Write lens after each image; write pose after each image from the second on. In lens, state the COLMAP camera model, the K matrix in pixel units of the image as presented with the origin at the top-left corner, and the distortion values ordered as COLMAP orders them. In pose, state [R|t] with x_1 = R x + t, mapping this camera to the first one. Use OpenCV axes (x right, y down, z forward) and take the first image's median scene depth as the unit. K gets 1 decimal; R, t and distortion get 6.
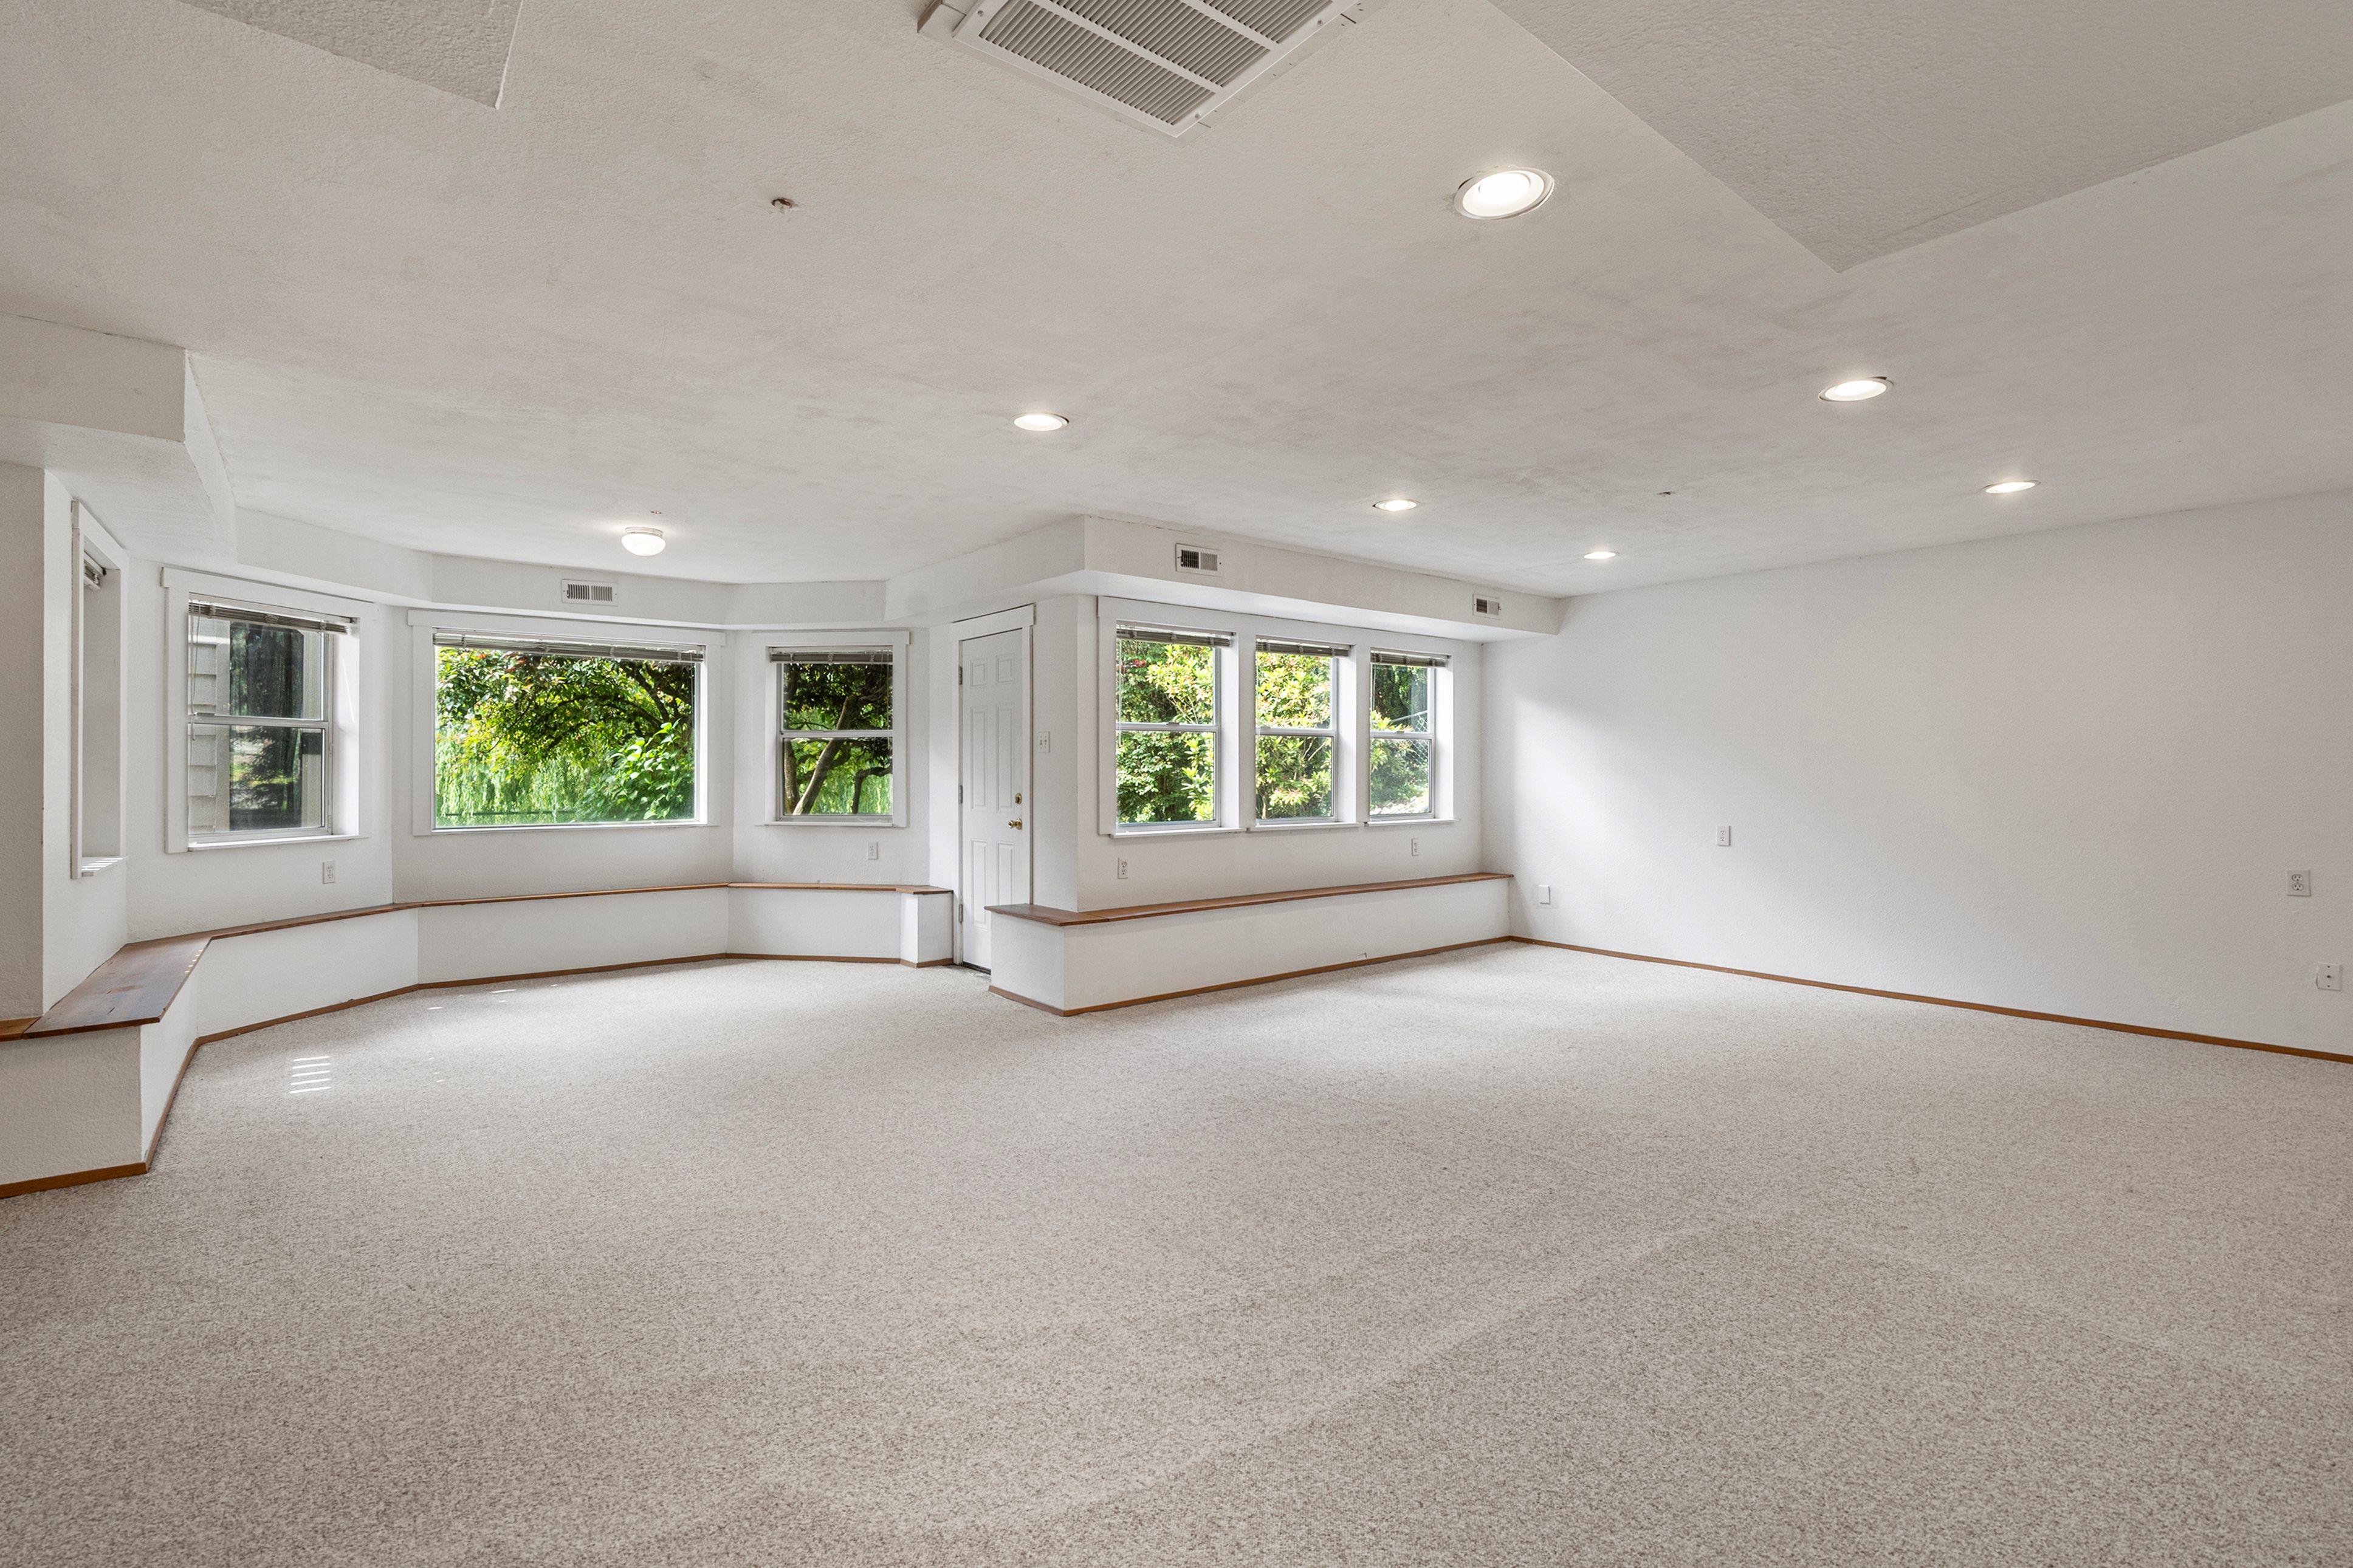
lens RADIAL K [[1055.0, 0, 1168.3], [0, 1055.0, 754.4], [0, 0, 1]] dist [0.001230, 0.000207]
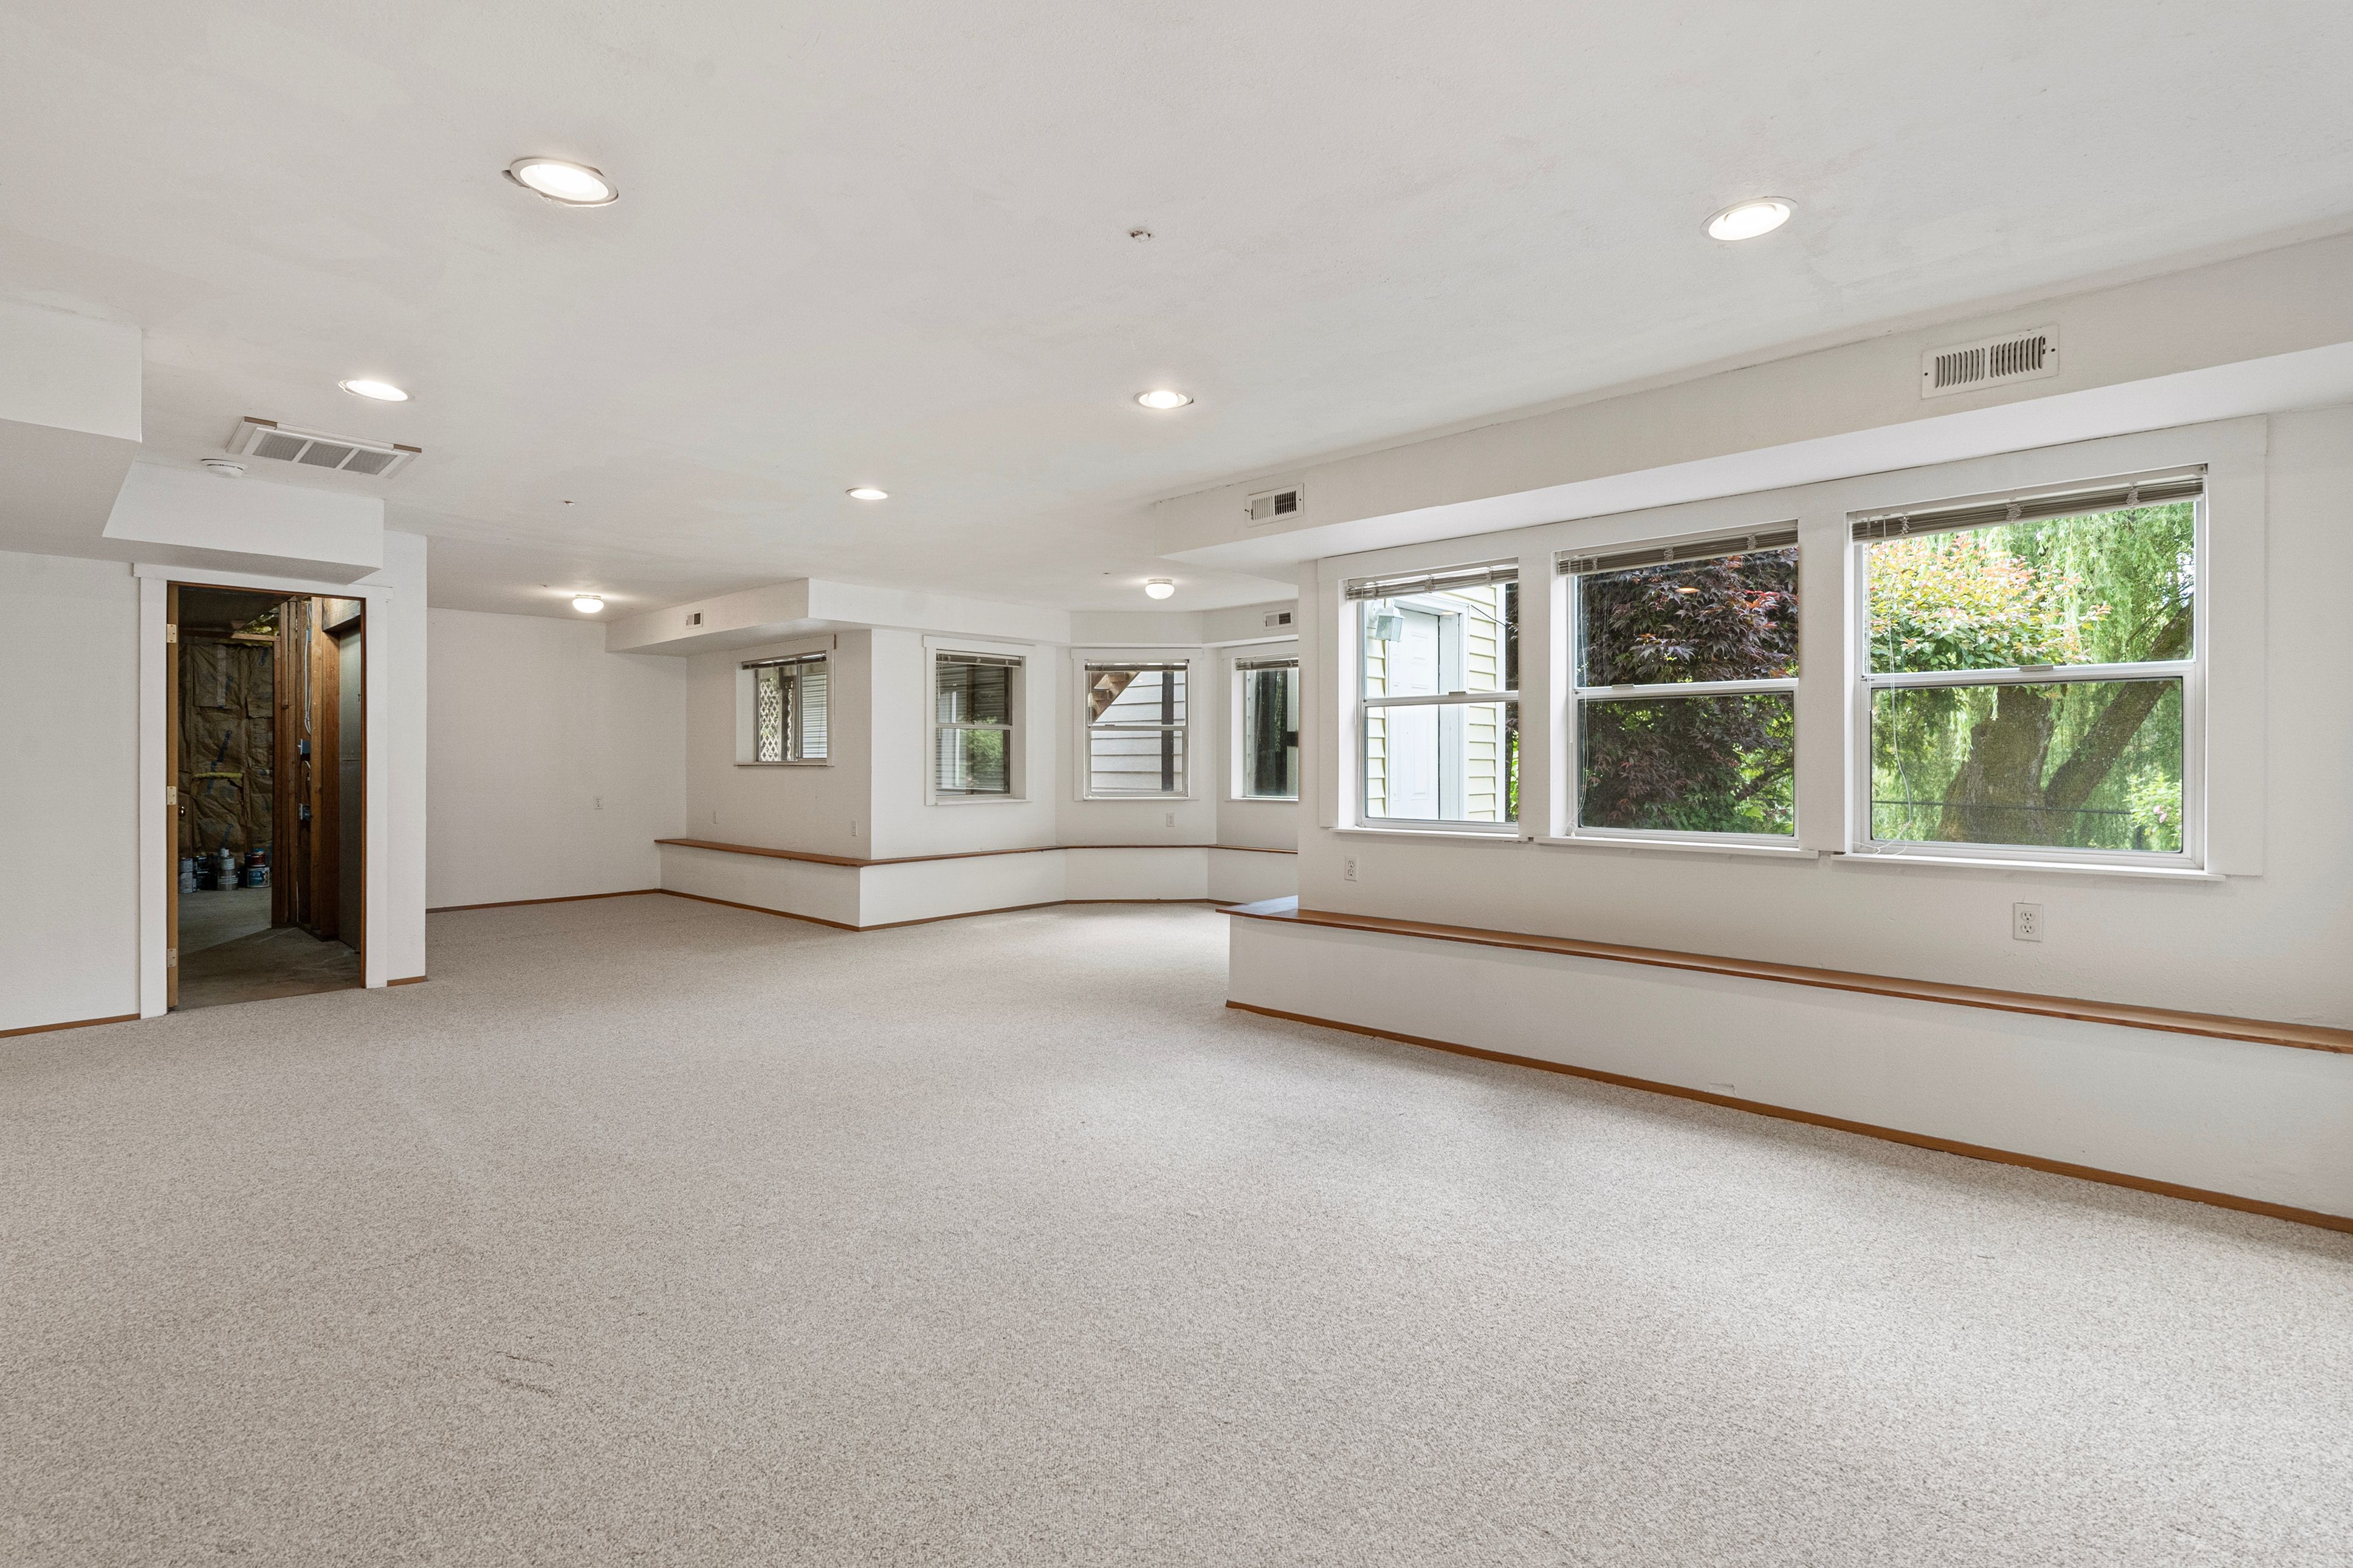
lens RADIAL K [[1055.0, 0, 1168.3], [0, 1055.0, 754.4], [0, 0, 1]] dist [0.001230, 0.000207]
pose [[0.160478, -0.006231, -0.987020, 0.909929], [0.017855, 0.999835, -0.003408, 0.019808], [0.986878, -0.017077, 0.160562, 0.844065]]
